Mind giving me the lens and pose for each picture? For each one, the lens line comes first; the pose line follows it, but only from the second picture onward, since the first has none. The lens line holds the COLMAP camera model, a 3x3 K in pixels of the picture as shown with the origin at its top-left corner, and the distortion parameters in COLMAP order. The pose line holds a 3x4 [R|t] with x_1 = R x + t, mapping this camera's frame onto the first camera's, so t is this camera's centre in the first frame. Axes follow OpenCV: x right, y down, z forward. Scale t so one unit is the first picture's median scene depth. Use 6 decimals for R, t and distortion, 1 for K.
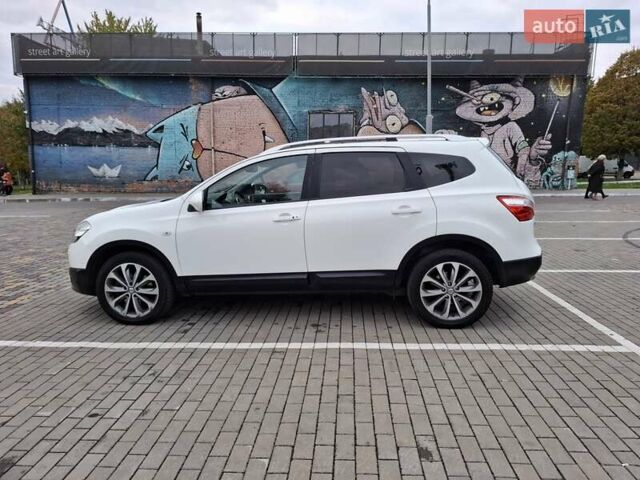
lens RADIAL K [[444.4, 0, 321.6], [0, 444.4, 237.1], [0, 0, 1]] dist [0.064700, -0.071294]
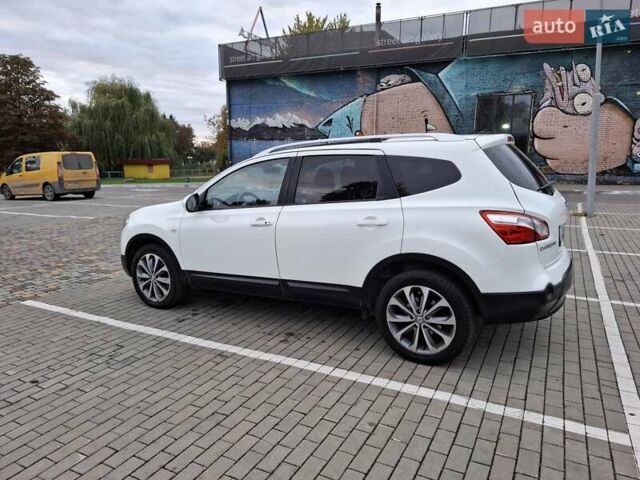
lens RADIAL K [[444.4, 0, 319.3], [0, 444.4, 237.0], [0, 0, 1]] dist [0.064700, -0.071294]
pose [[0.908206, 0.069481, -0.412716, 0.353189], [-0.058018, 0.997503, 0.040259, -0.046019], [0.414482, -0.012619, 0.909970, 0.117150]]
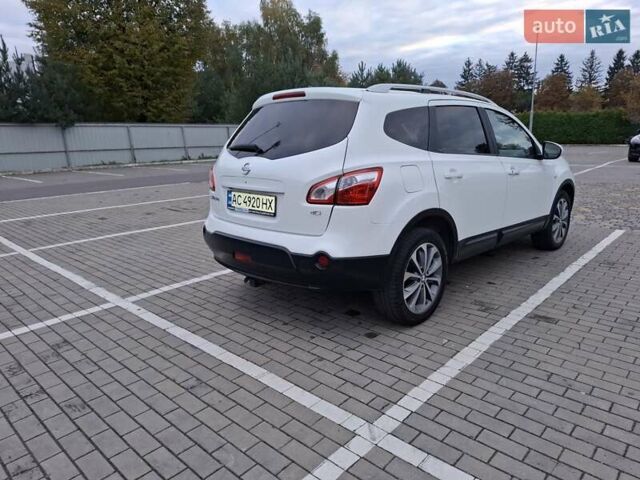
lens RADIAL K [[444.4, 0, 323.0], [0, 444.4, 236.1], [0, 0, 1]] dist [0.064700, -0.071294]
pose [[-0.624810, 0.202715, -0.754002, 0.822601], [-0.088157, 0.941216, 0.326100, -0.215512], [0.775784, 0.270221, -0.570211, 1.367744]]
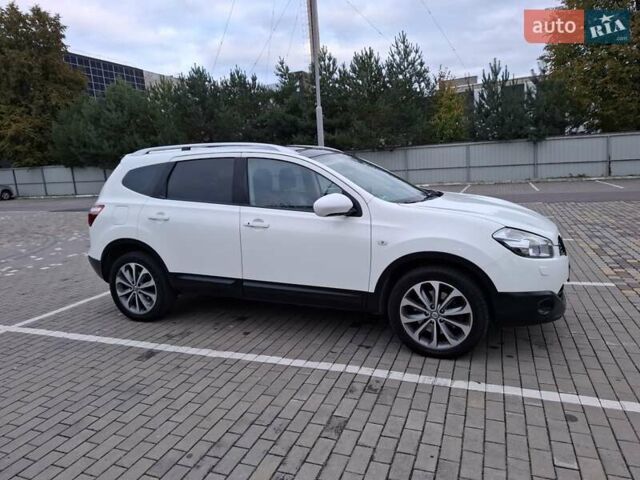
lens RADIAL K [[444.4, 0, 320.0], [0, 444.4, 239.1], [0, 0, 1]] dist [0.064700, -0.071294]
pose [[-0.952460, 0.017347, 0.304169, -0.357473], [0.114437, 0.945642, 0.304411, -0.281998], [-0.282354, 0.324747, -0.902671, 1.795654]]
